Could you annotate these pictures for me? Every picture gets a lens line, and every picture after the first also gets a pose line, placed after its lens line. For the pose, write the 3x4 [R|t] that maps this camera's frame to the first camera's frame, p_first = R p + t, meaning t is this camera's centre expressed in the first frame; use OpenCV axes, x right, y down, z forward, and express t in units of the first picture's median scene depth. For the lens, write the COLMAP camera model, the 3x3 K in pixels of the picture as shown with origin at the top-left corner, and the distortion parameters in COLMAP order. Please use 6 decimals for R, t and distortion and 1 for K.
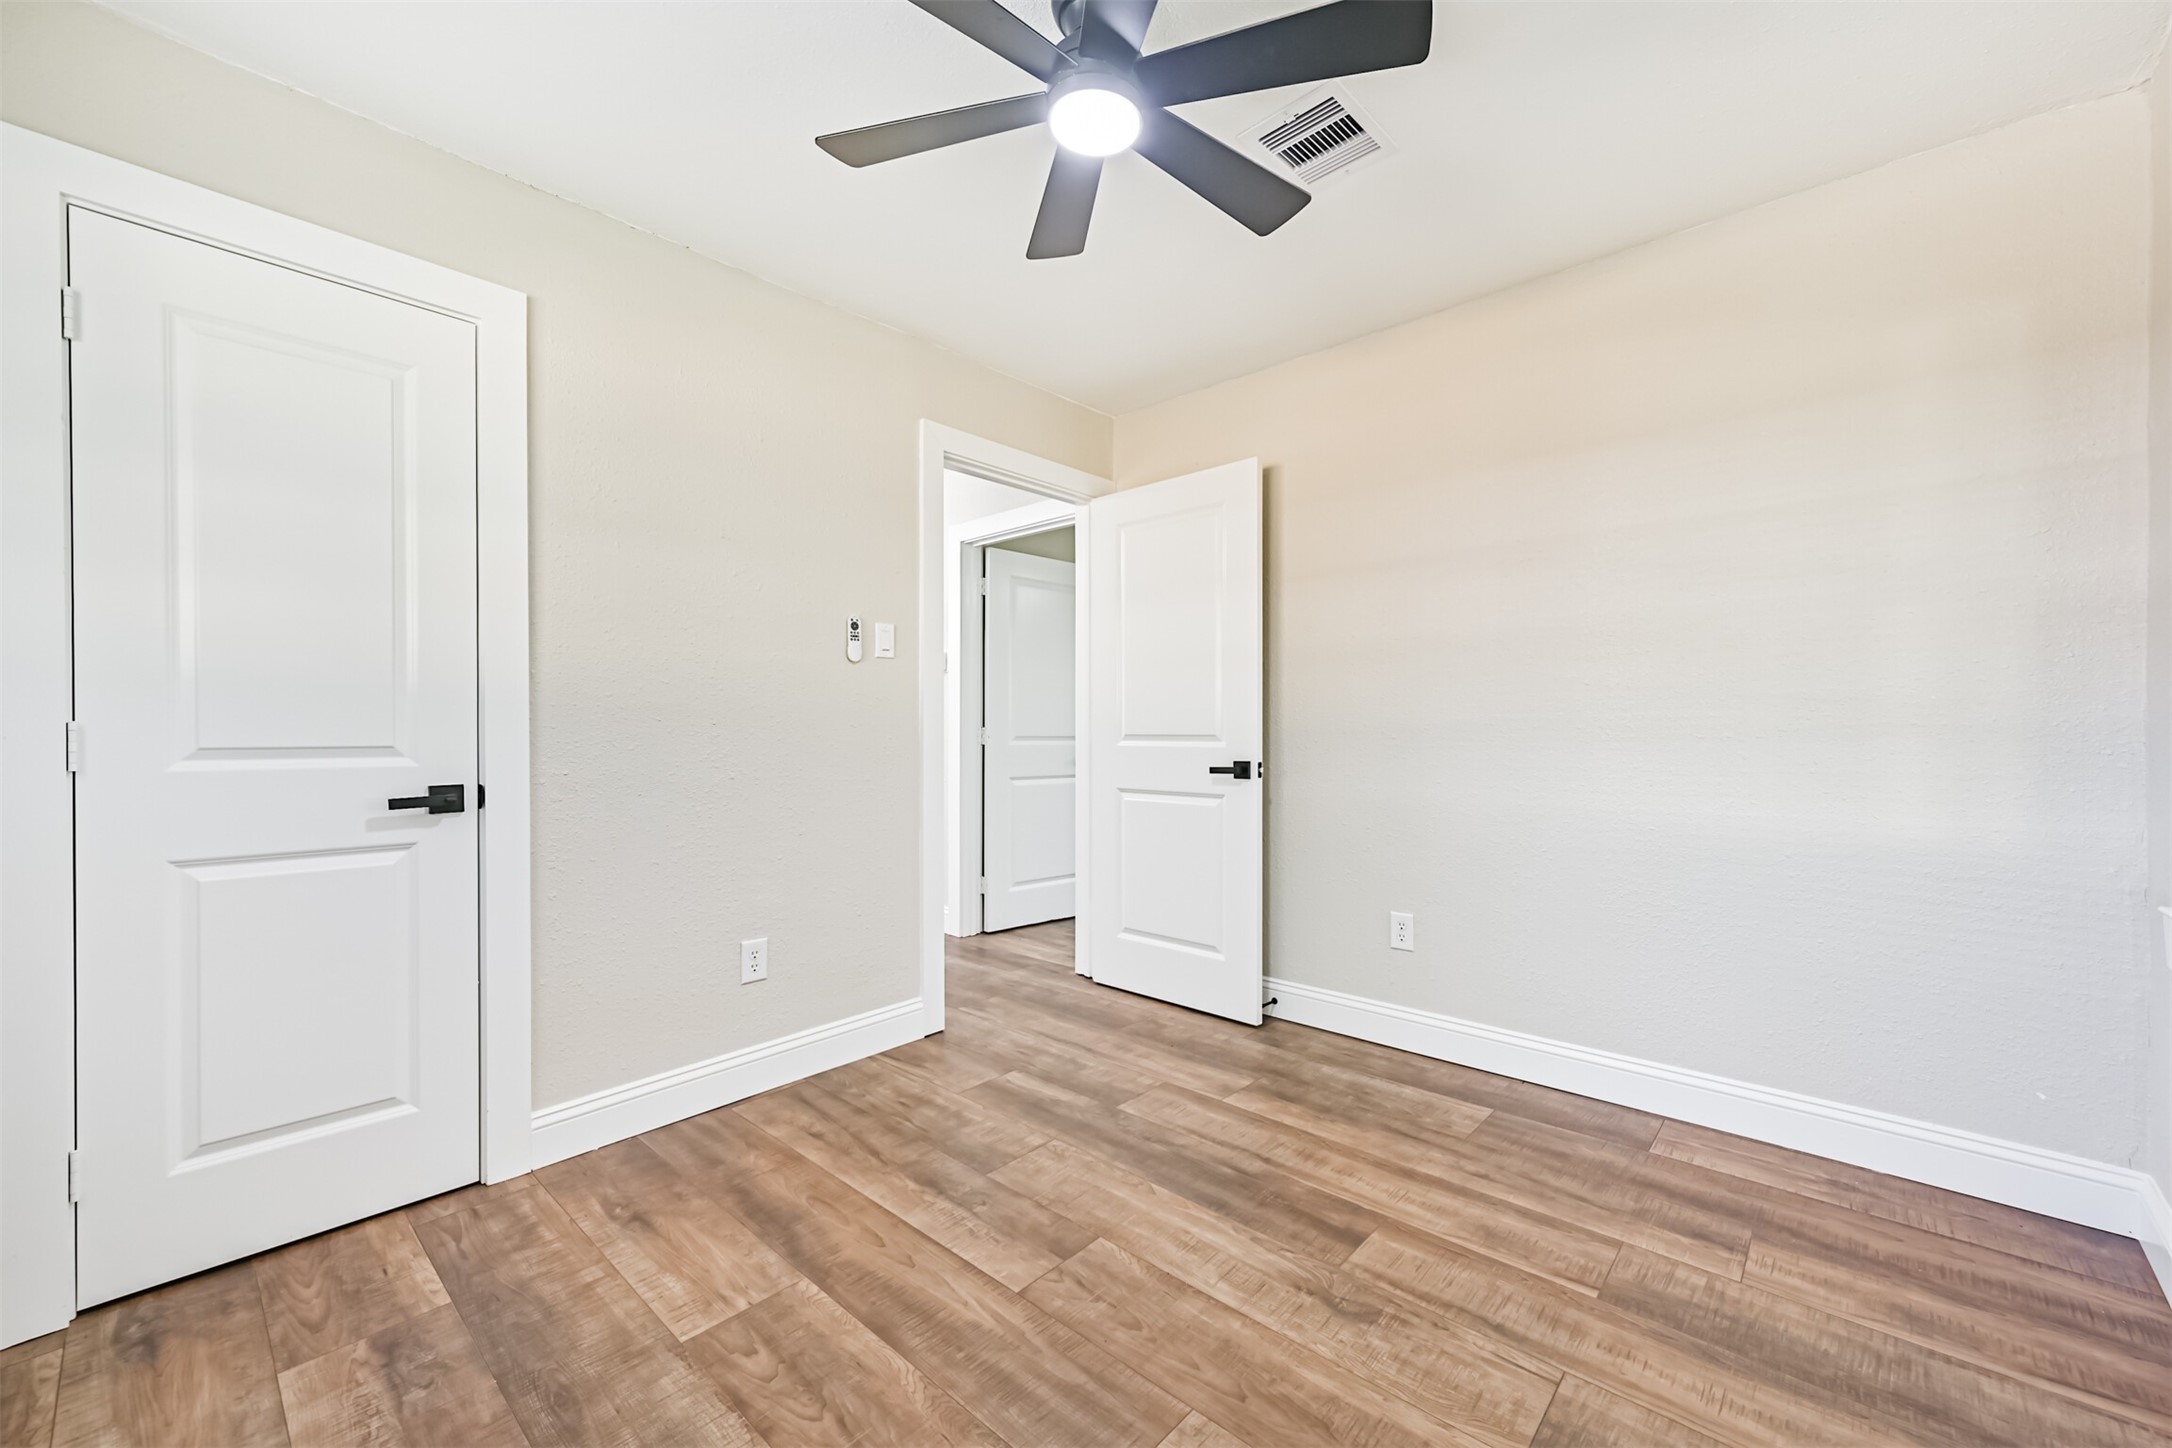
lens RADIAL K [[842.5, 0, 1096.3], [0, 842.5, 724.2], [0, 0, 1]] dist [0.014148, 0.000751]
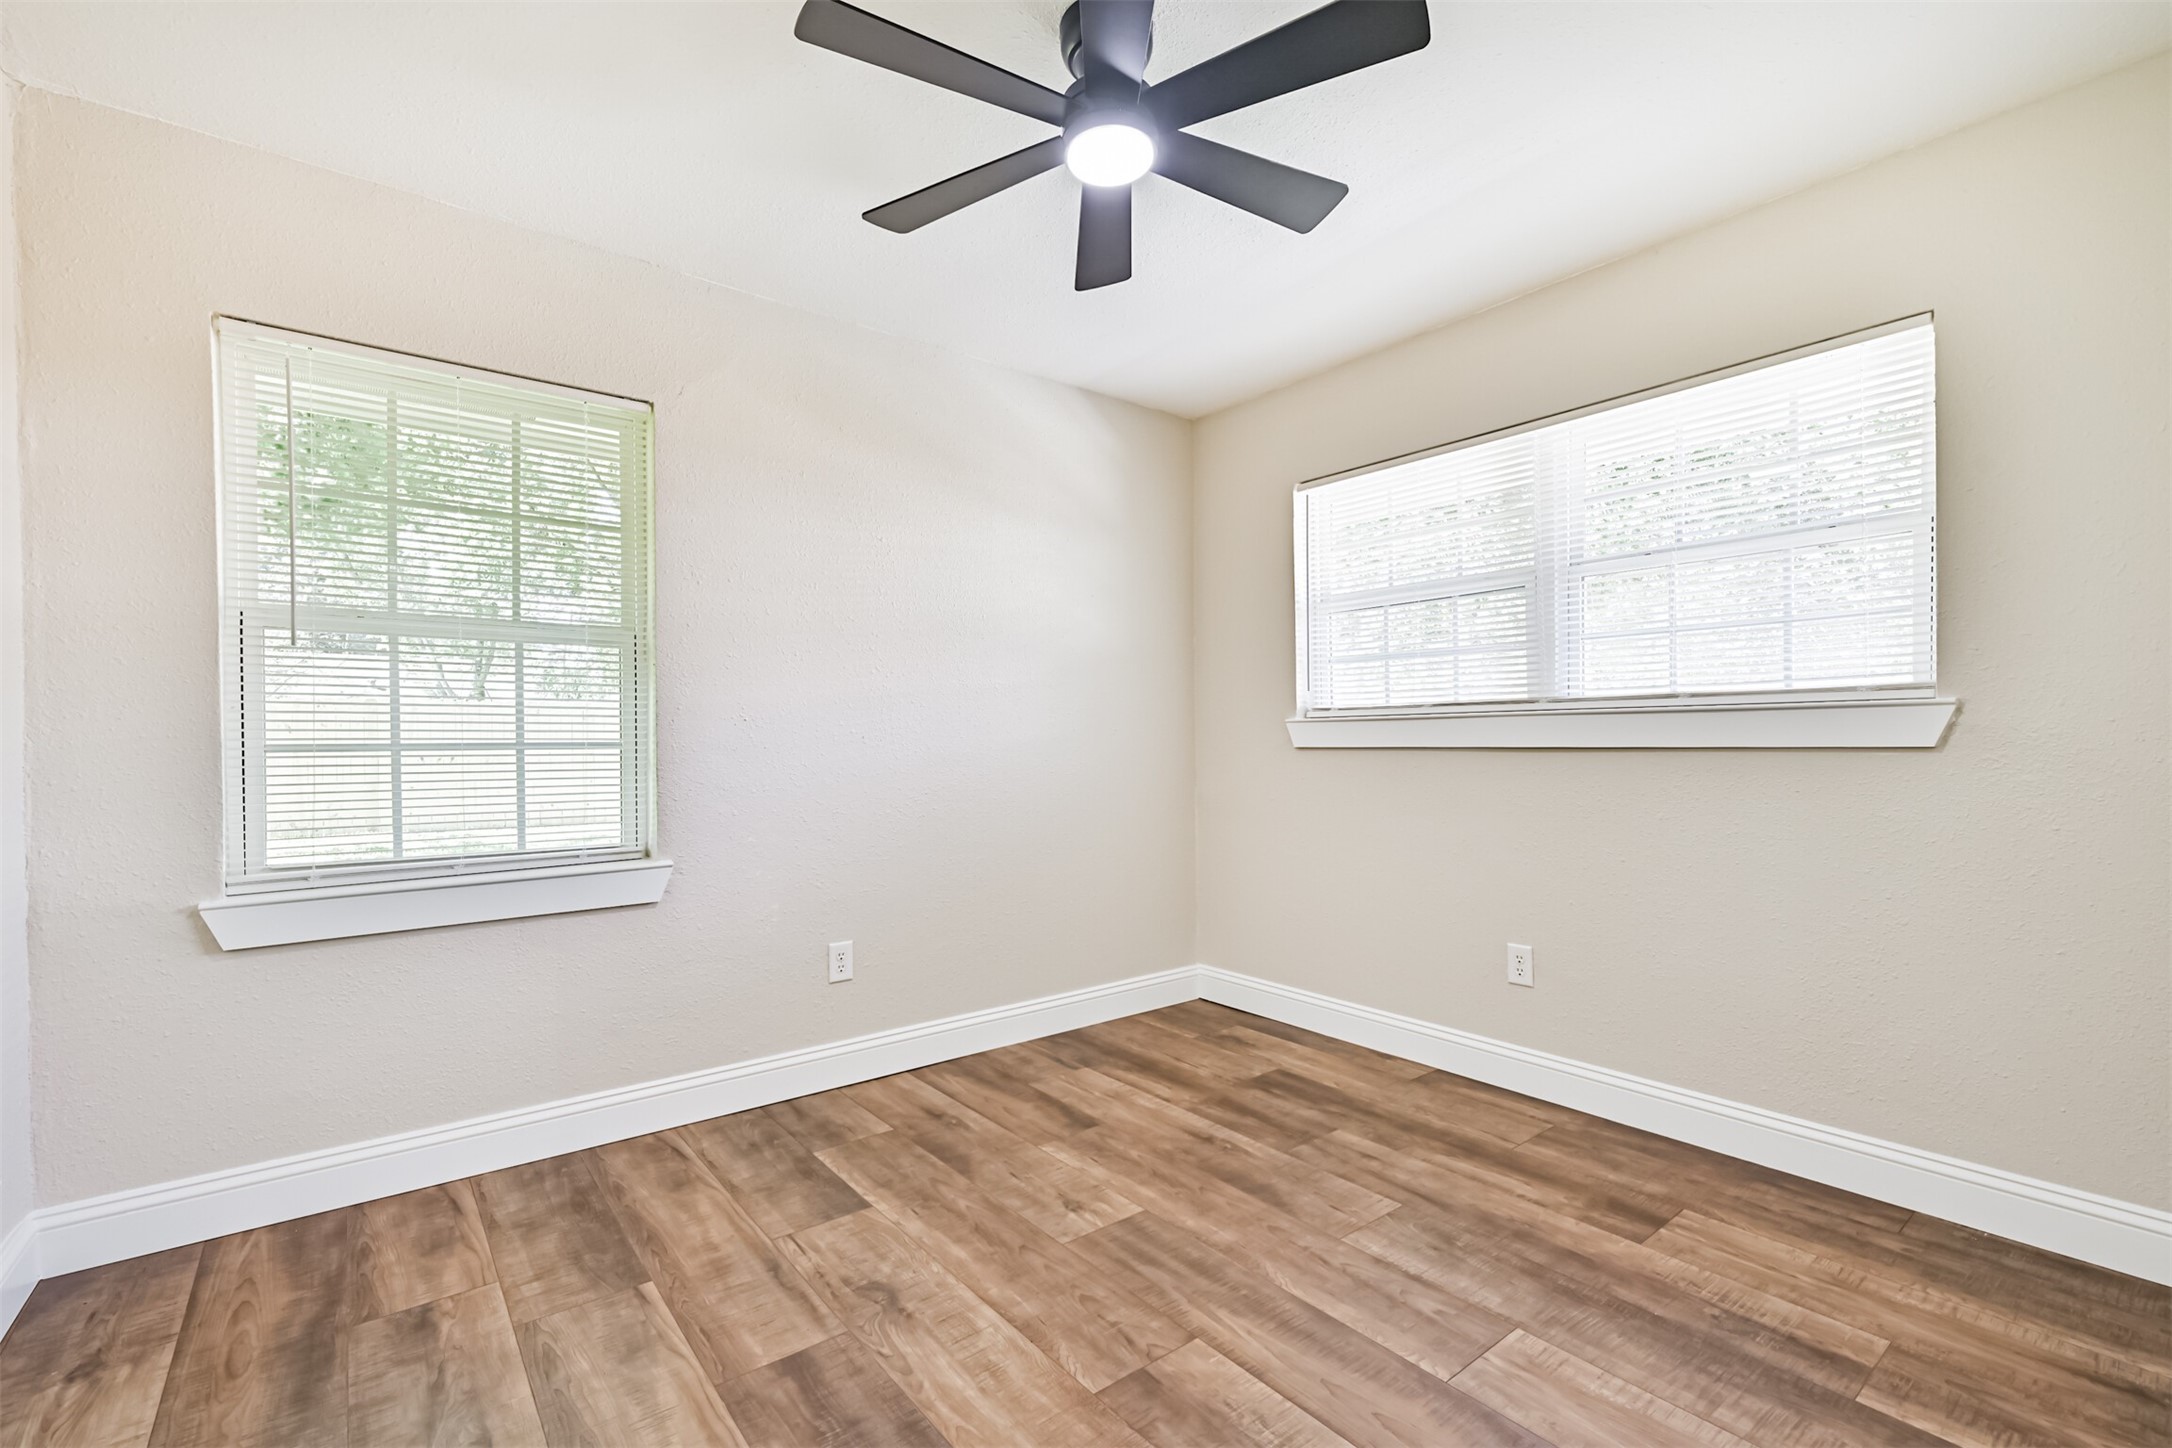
lens RADIAL K [[944.5, 0, 1097.4], [0, 944.5, 736.9], [0, 0, 1]] dist [0.004237, 0.000097]
pose [[-0.986474, 0.011509, 0.163512, -0.166553], [0.009782, 0.999888, -0.011366, 0.011140], [-0.163625, -0.009613, -0.986476, 2.097862]]
